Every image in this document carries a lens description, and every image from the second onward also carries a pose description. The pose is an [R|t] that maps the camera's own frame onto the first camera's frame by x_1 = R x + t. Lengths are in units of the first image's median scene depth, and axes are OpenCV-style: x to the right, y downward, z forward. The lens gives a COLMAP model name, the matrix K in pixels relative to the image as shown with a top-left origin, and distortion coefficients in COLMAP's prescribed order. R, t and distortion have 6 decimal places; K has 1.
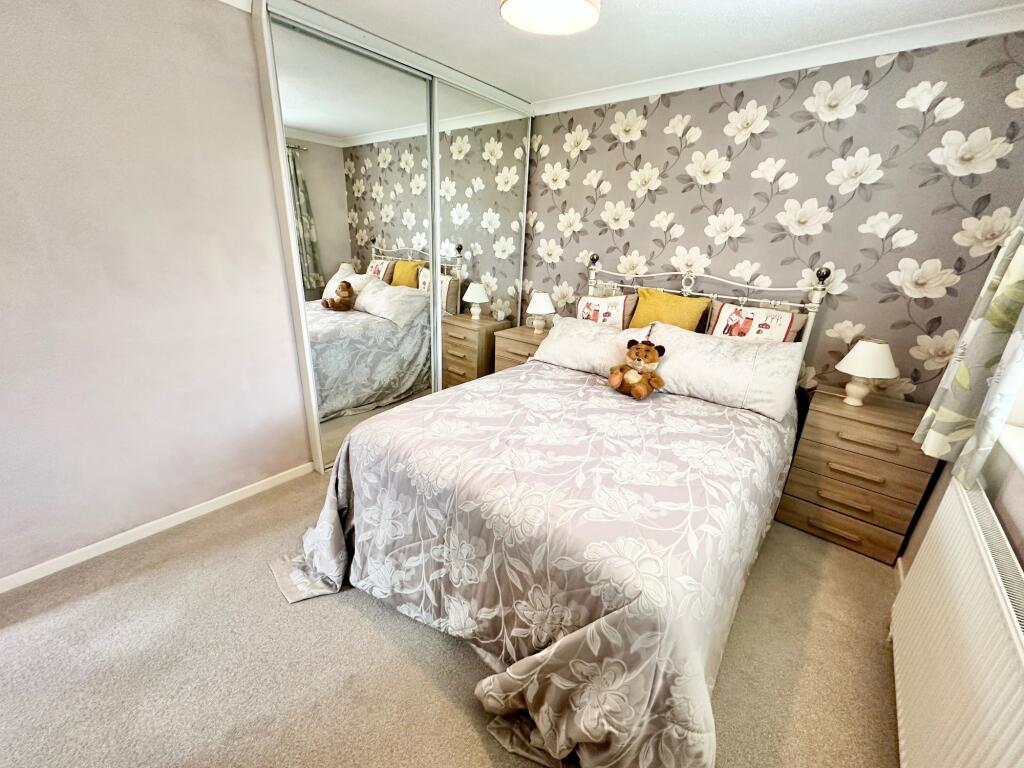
lens RADIAL K [[406.6, 0, 513.4], [0, 406.6, 384.4], [0, 0, 1]] dist [-0.003487, 0.000496]
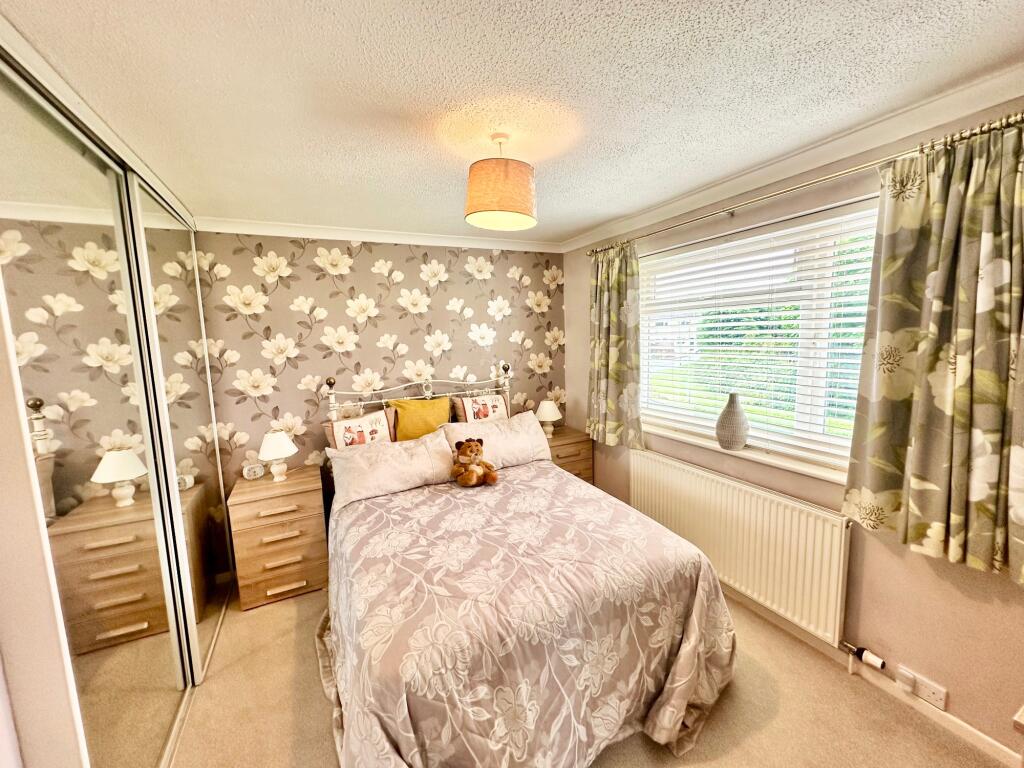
lens RADIAL K [[406.6, 0, 507.5], [0, 406.6, 380.3], [0, 0, 1]] dist [-0.003487, 0.000496]
pose [[0.408723, -0.154058, 0.899562, -0.601181], [0.363493, 0.931580, -0.005615, -0.192903], [-0.837149, 0.329279, 0.436758, 0.284232]]
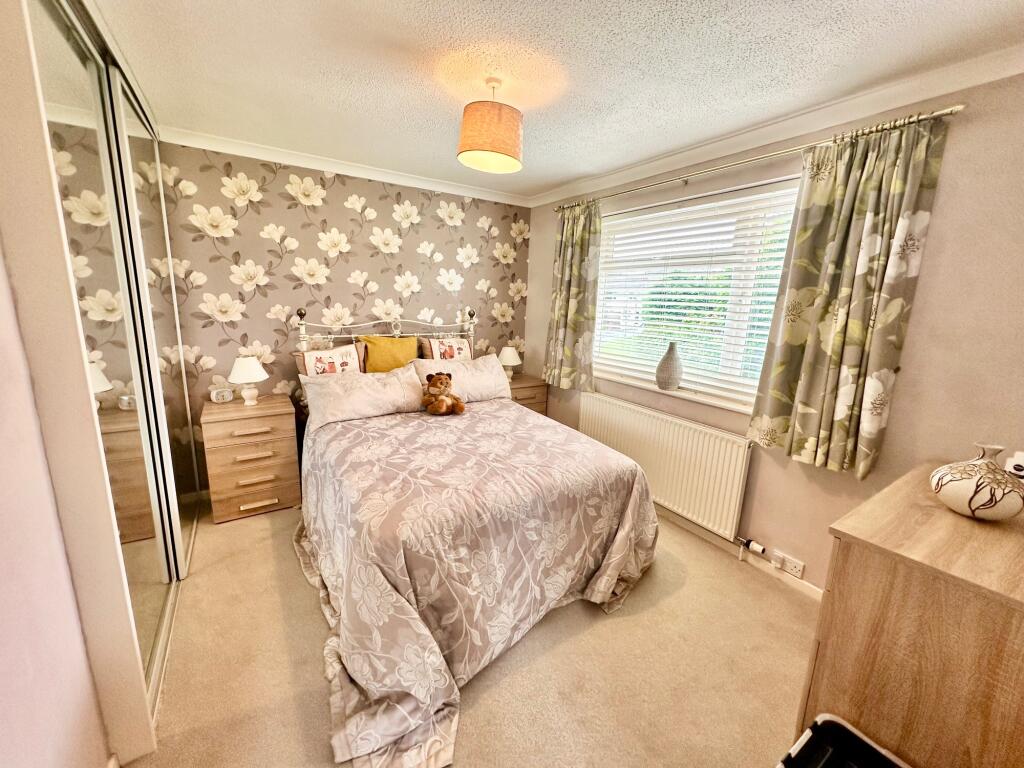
lens RADIAL K [[406.6, 0, 507.8], [0, 406.6, 379.1], [0, 0, 1]] dist [-0.003487, 0.000496]
pose [[0.301386, -0.212900, 0.929430, -0.721934], [0.308304, 0.944152, 0.116298, -0.149215], [-0.902283, 0.251496, 0.350192, 0.310780]]
